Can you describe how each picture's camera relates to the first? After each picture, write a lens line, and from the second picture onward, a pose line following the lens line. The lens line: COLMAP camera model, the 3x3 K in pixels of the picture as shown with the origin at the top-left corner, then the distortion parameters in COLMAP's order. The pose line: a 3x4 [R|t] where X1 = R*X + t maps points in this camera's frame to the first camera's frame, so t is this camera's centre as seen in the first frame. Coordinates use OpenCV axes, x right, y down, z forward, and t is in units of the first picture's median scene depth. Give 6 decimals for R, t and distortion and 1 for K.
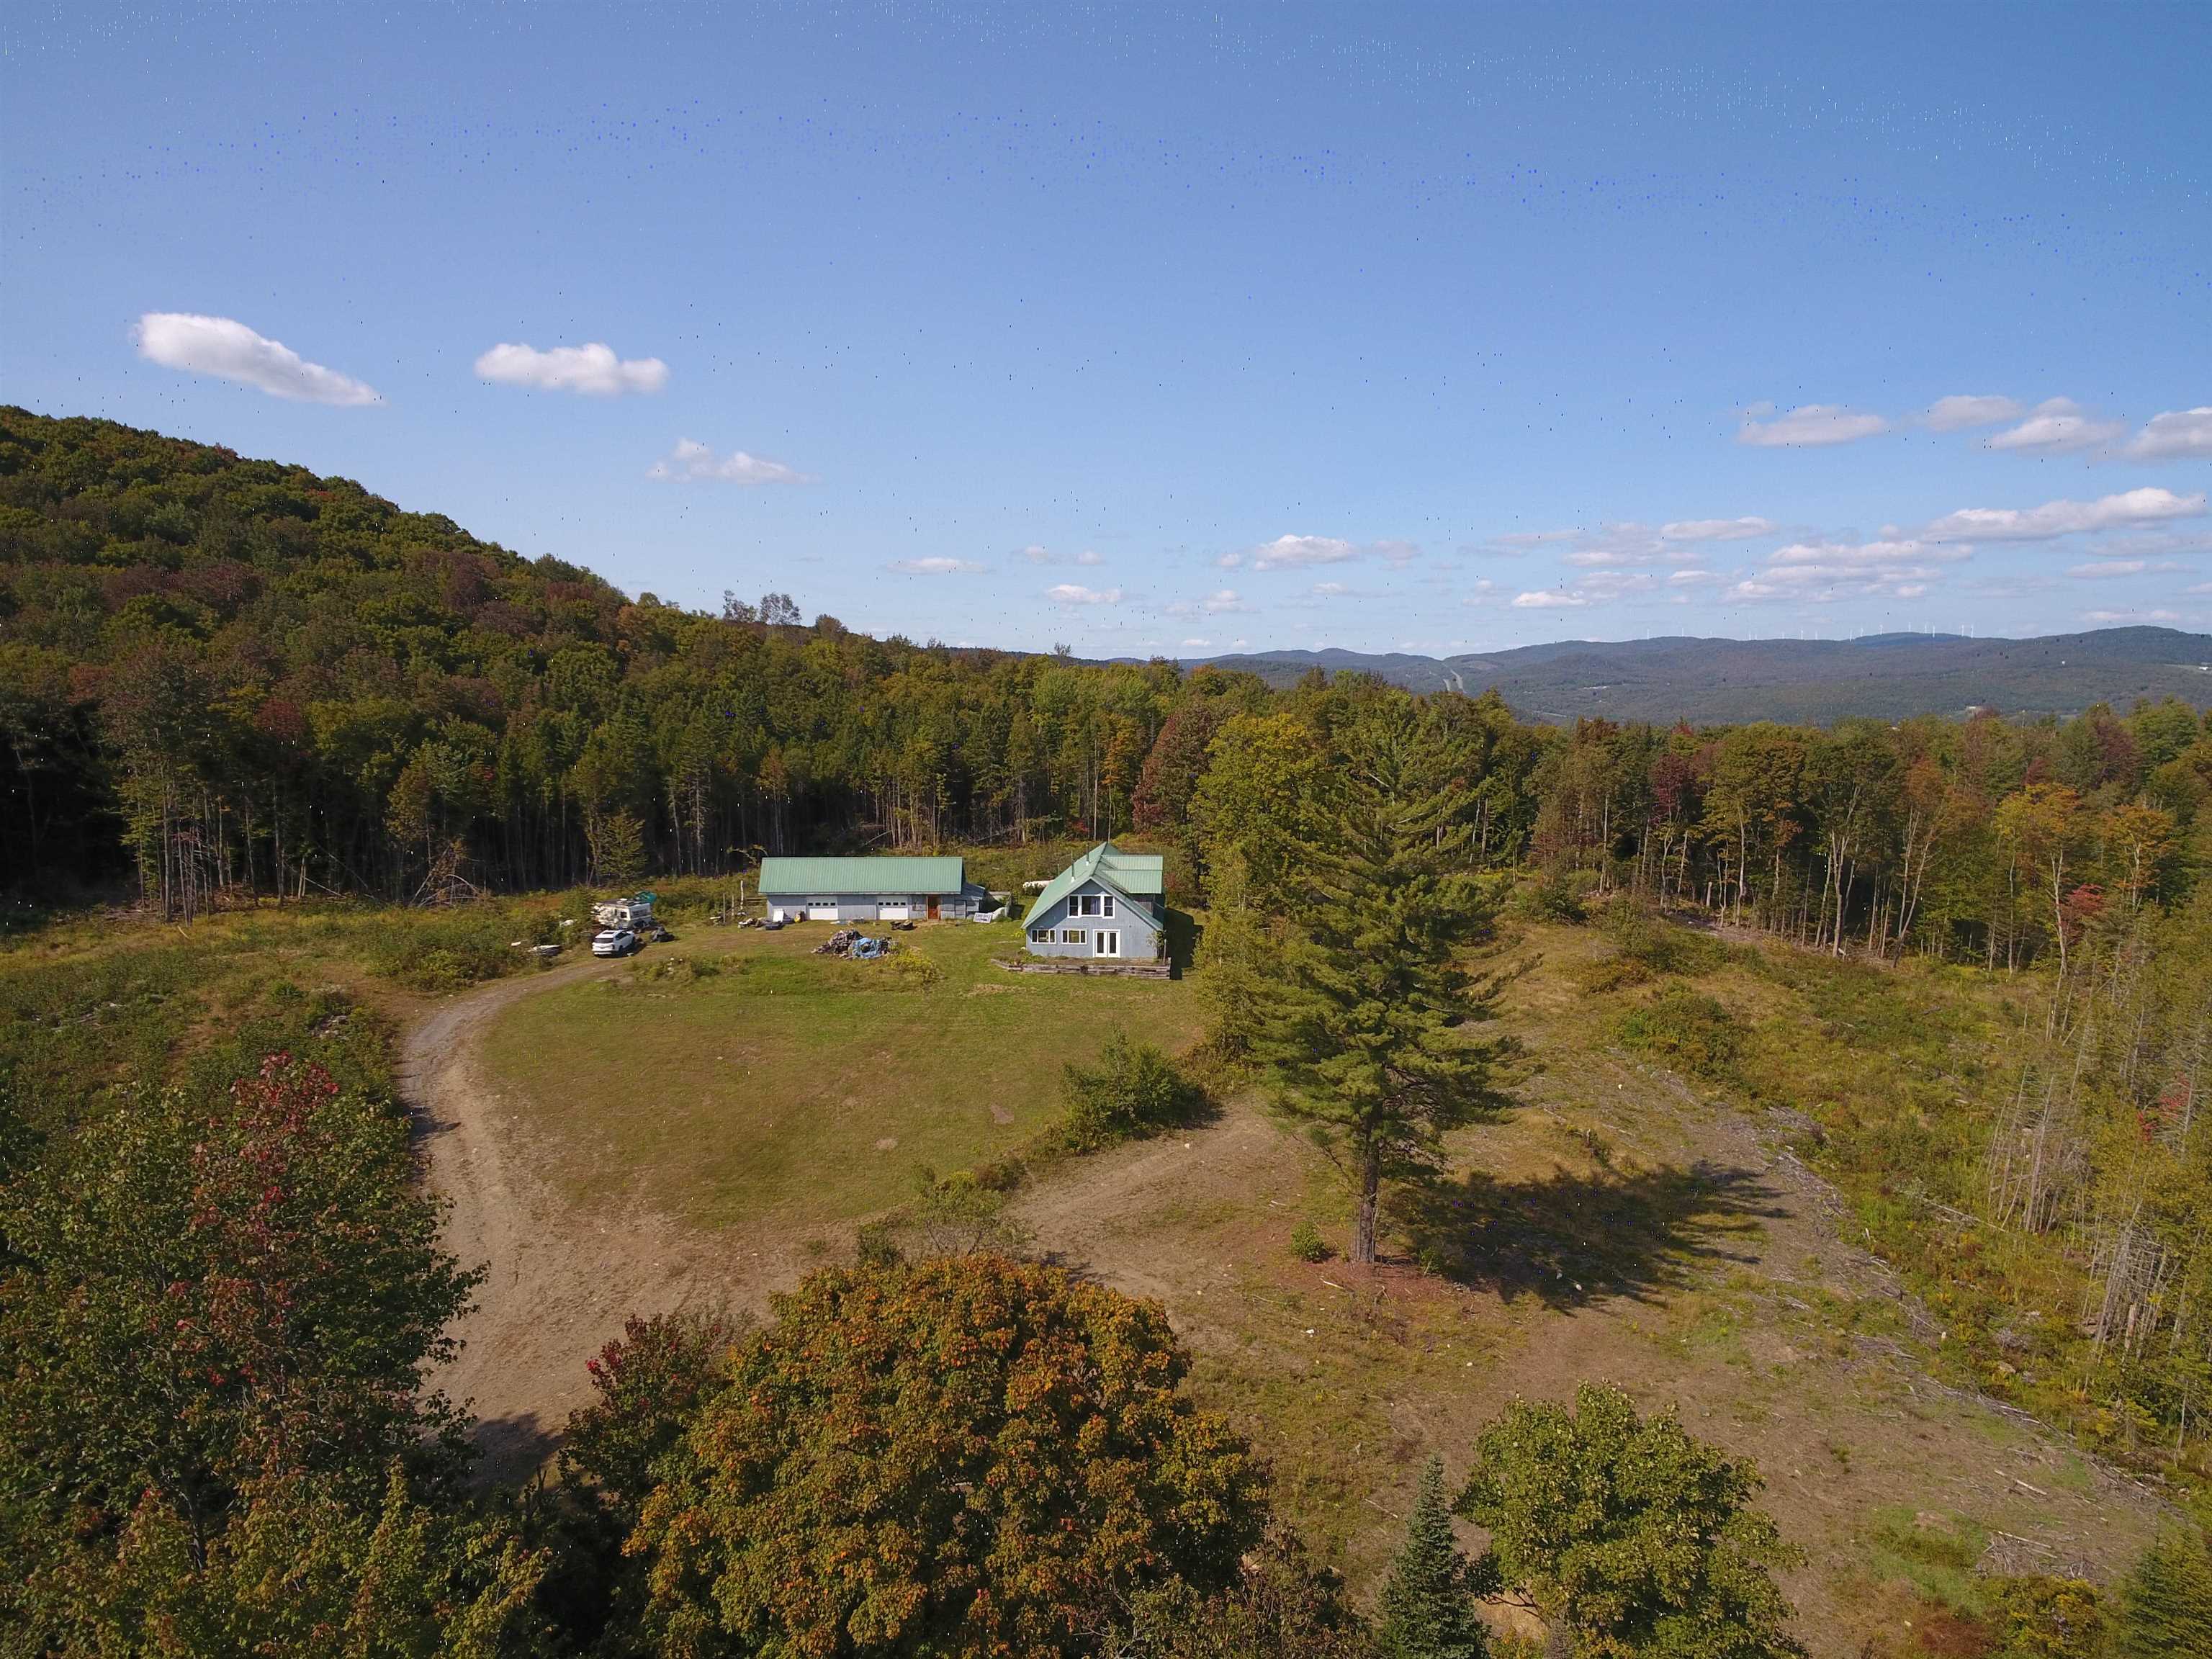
lens RADIAL K [[1293.3, 0, 1107.0], [0, 1293.3, 831.5], [0, 0, 1]] dist [-0.013870, 0.000463]
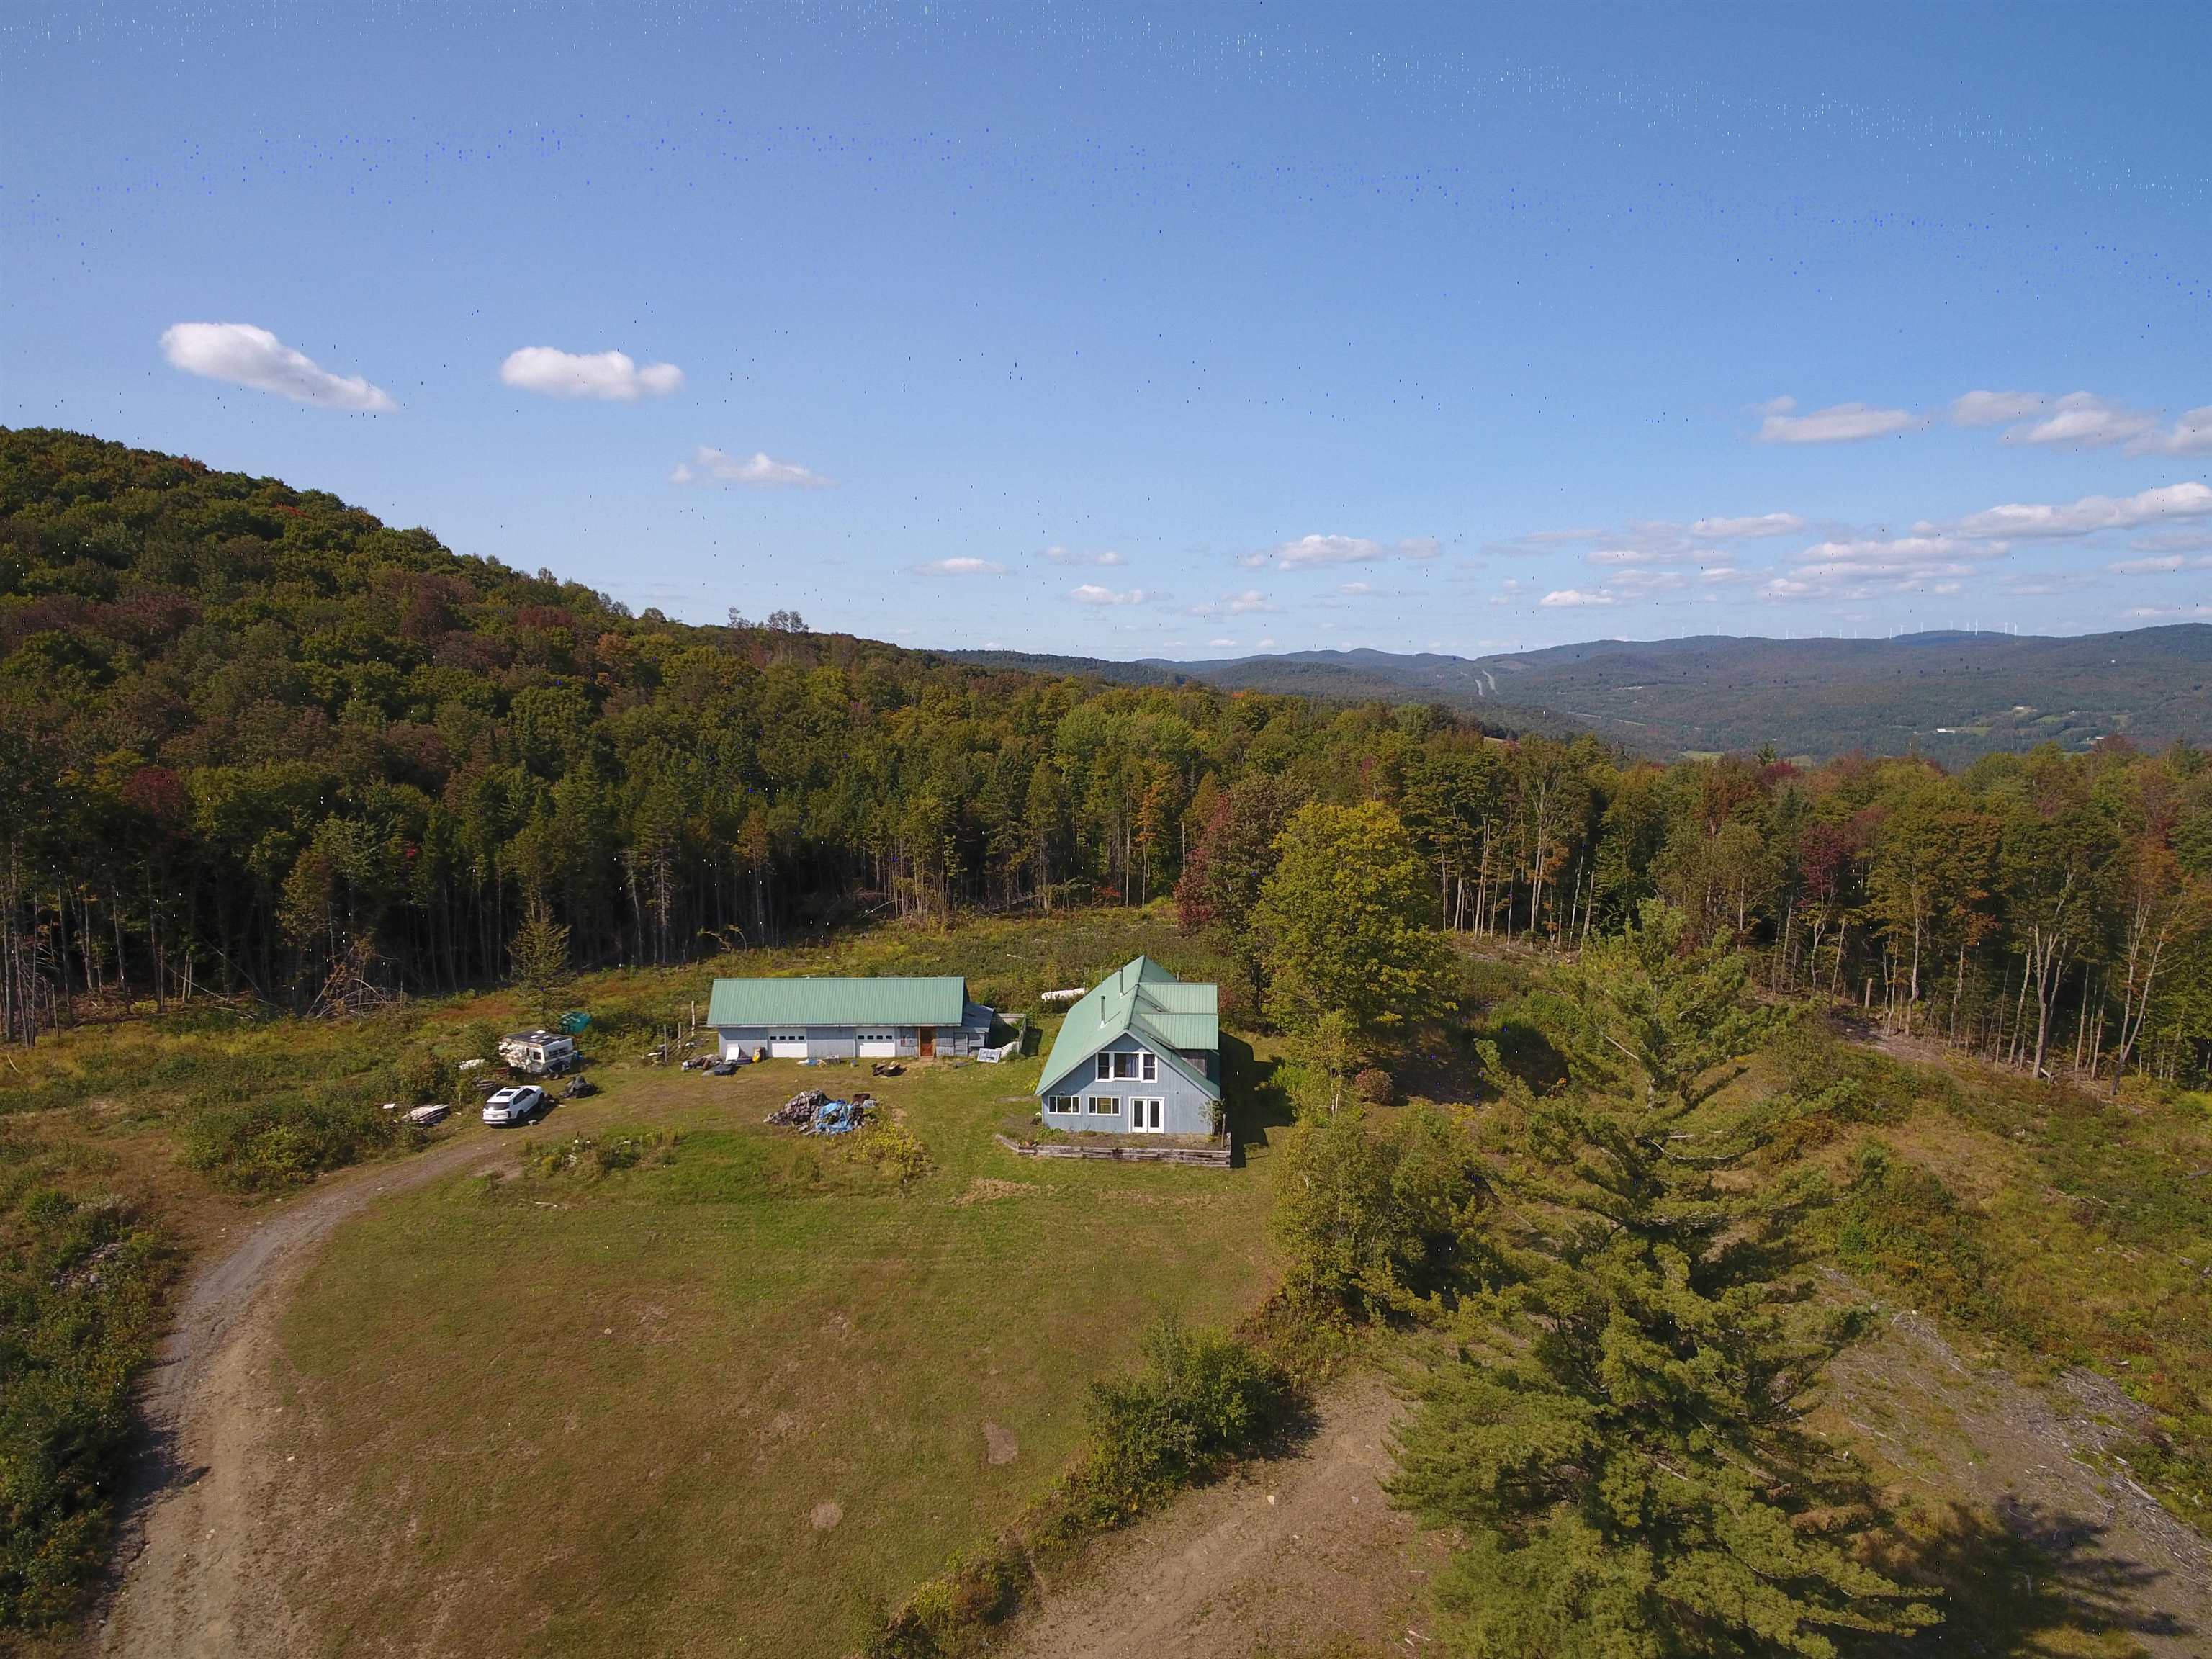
lens RADIAL K [[1293.3, 0, 1105.4], [0, 1293.3, 826.5], [0, 0, 1]] dist [-0.013870, 0.000463]
pose [[0.999734, 0.000044, -0.023051, -0.005457], [-0.000142, 0.999991, -0.004277, -0.061530], [0.023051, 0.004279, 0.999725, 0.180386]]
